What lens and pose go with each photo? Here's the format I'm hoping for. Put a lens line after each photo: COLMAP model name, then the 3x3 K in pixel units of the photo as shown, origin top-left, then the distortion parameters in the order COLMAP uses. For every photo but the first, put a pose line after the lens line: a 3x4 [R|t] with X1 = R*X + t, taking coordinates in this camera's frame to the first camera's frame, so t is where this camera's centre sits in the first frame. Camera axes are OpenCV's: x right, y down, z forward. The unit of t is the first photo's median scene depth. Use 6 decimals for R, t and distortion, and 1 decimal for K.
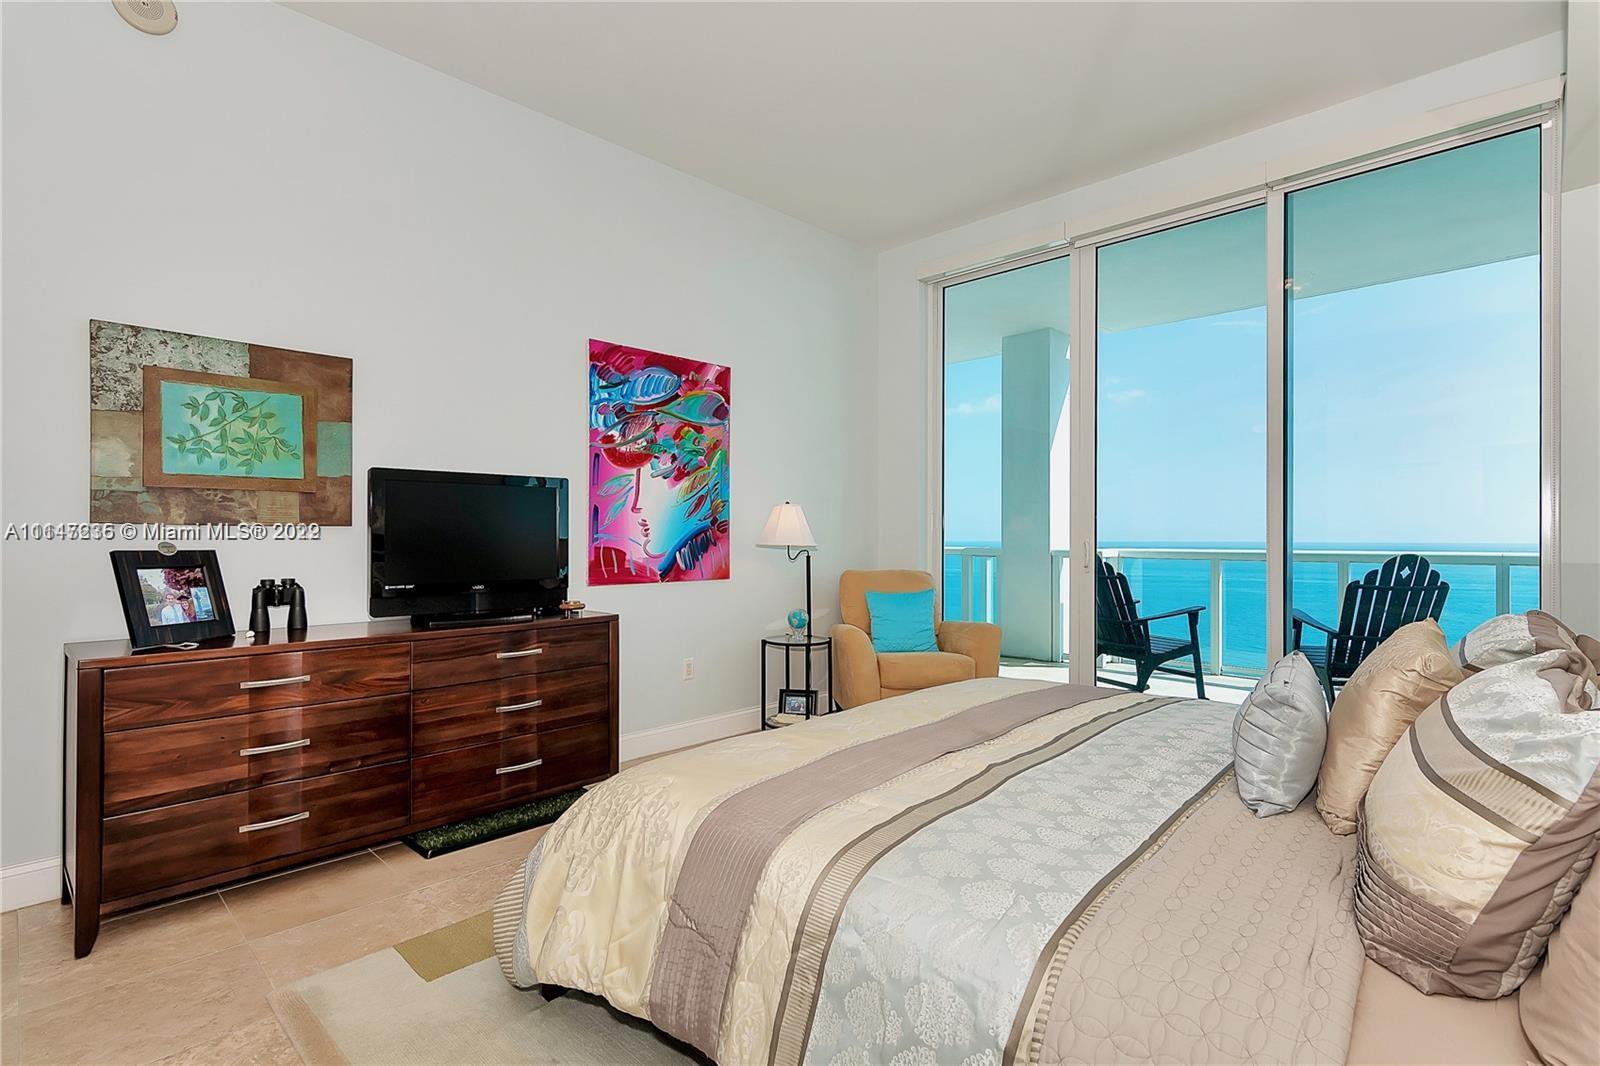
lens RADIAL K [[783.5, 0, 790.6], [0, 783.5, 532.4], [0, 0, 1]] dist [-0.006198, 0.007368]
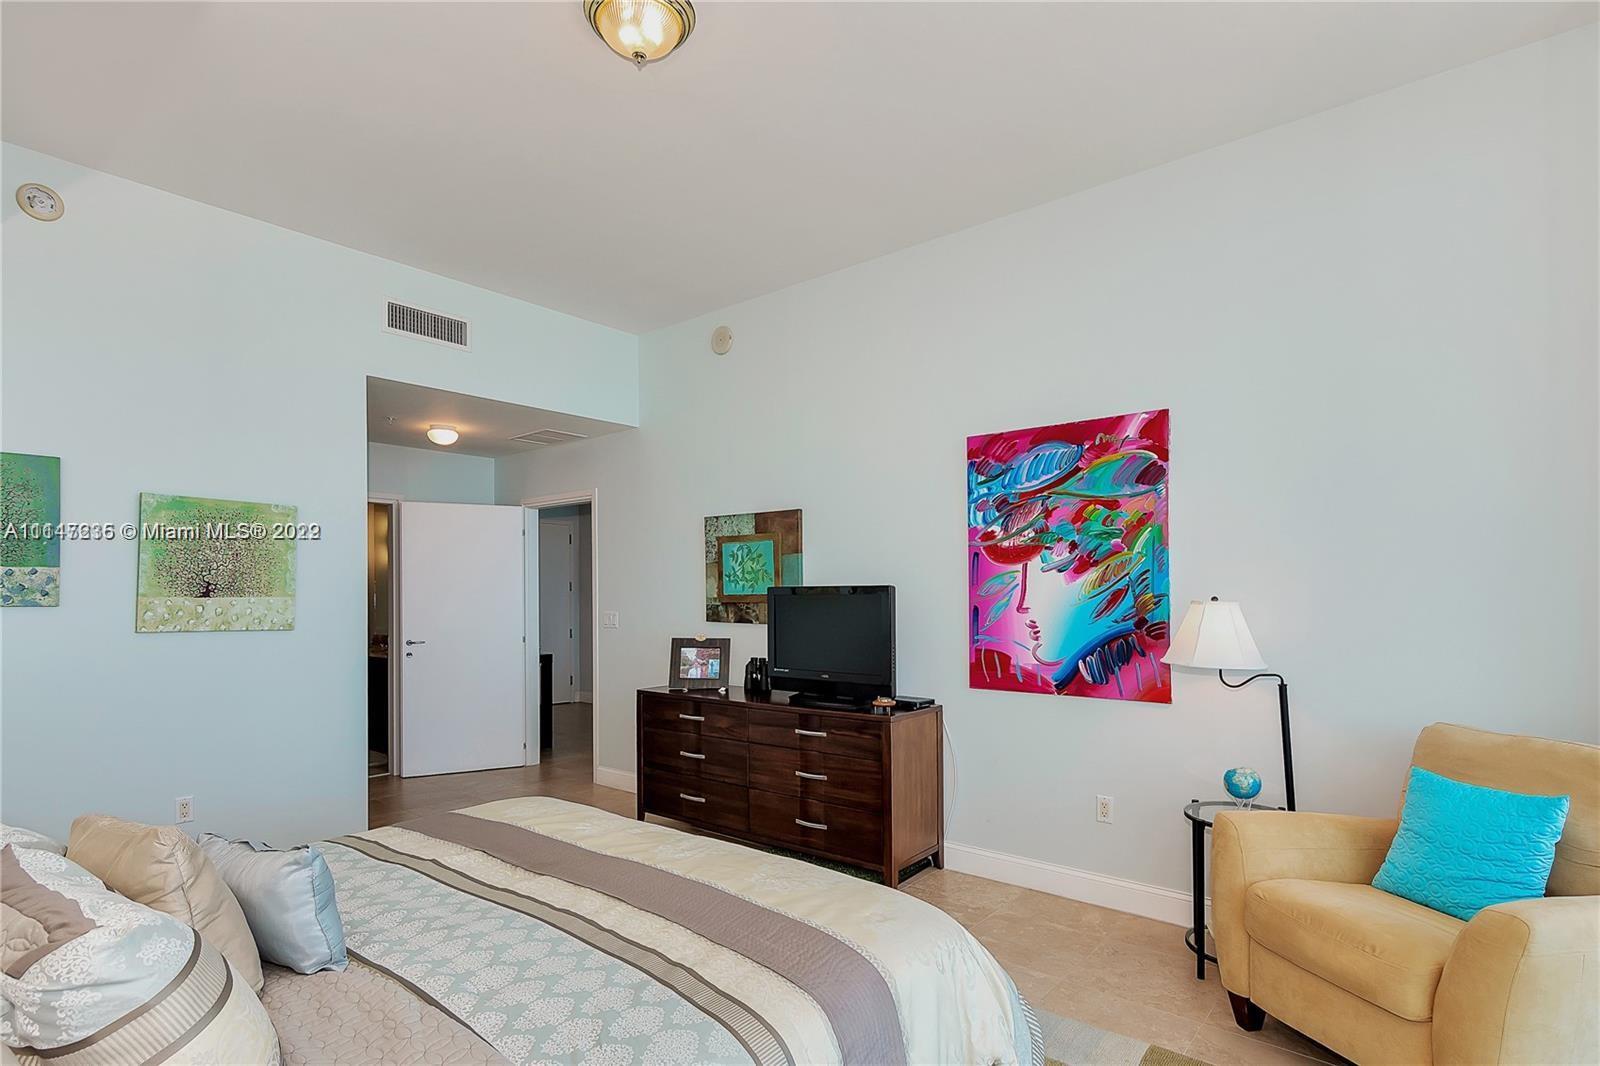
lens RADIAL K [[783.5, 0, 768.9], [0, 783.5, 593.2], [0, 0, 1]] dist [-0.006198, 0.007368]
pose [[0.076278, -0.006169, -0.997067, 0.682105], [0.008831, 0.999946, -0.005511, -0.045906], [0.997047, -0.008385, 0.076329, 0.650158]]
